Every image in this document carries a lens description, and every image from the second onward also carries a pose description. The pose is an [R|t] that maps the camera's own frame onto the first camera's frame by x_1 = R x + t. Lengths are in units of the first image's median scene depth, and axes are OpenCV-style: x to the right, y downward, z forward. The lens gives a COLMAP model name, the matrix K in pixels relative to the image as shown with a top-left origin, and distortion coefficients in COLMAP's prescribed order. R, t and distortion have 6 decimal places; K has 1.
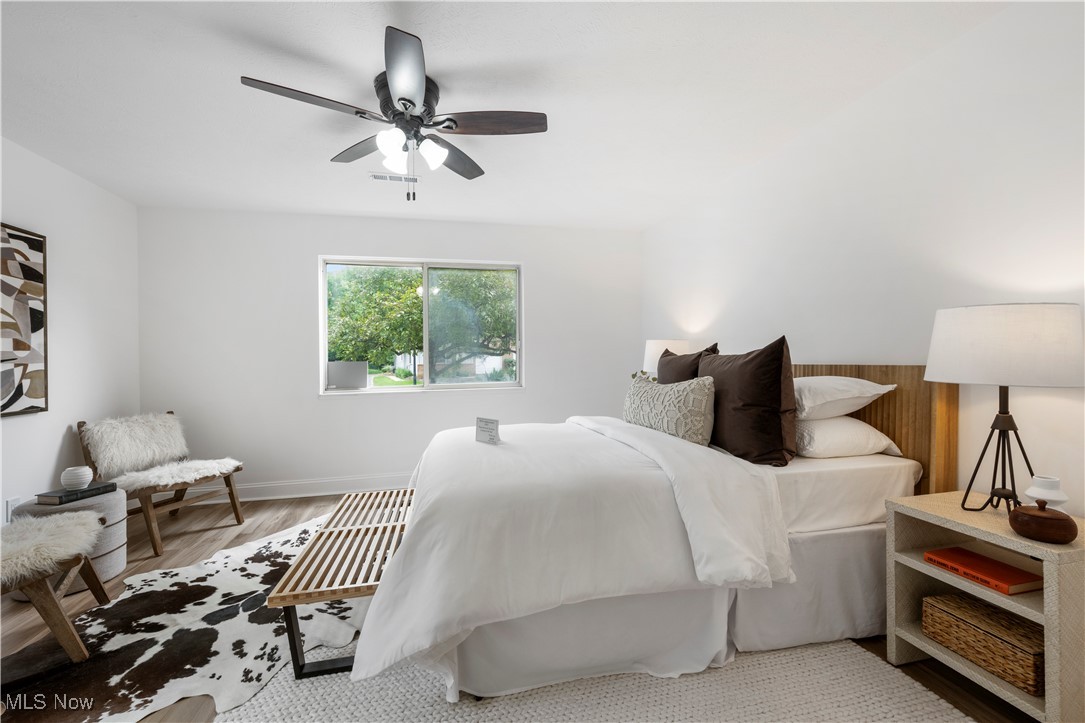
lens RADIAL K [[431.2, 0, 544.7], [0, 431.2, 368.3], [0, 0, 1]] dist [0.000151, 0.000091]
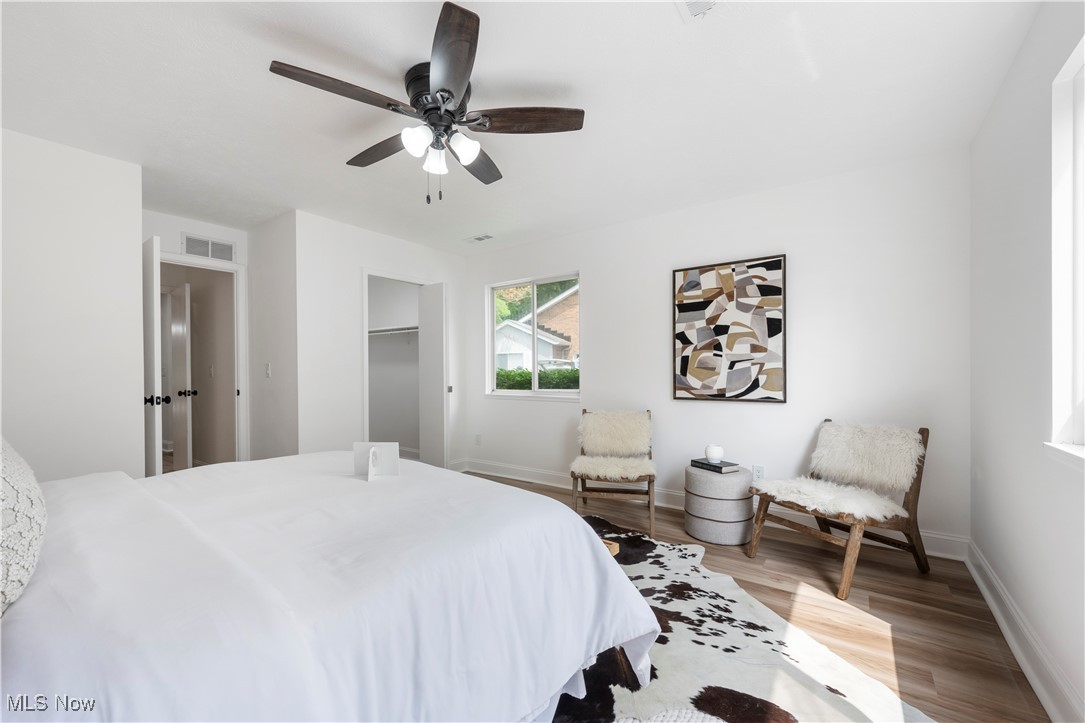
lens RADIAL K [[431.2, 0, 544.7], [0, 431.2, 368.3], [0, 0, 1]] dist [0.000151, 0.000091]
pose [[-0.754227, 0.009353, -0.656547, 0.112318], [-0.004635, 0.999798, 0.019568, -0.016331], [0.656597, 0.017802, -0.754031, 1.524702]]
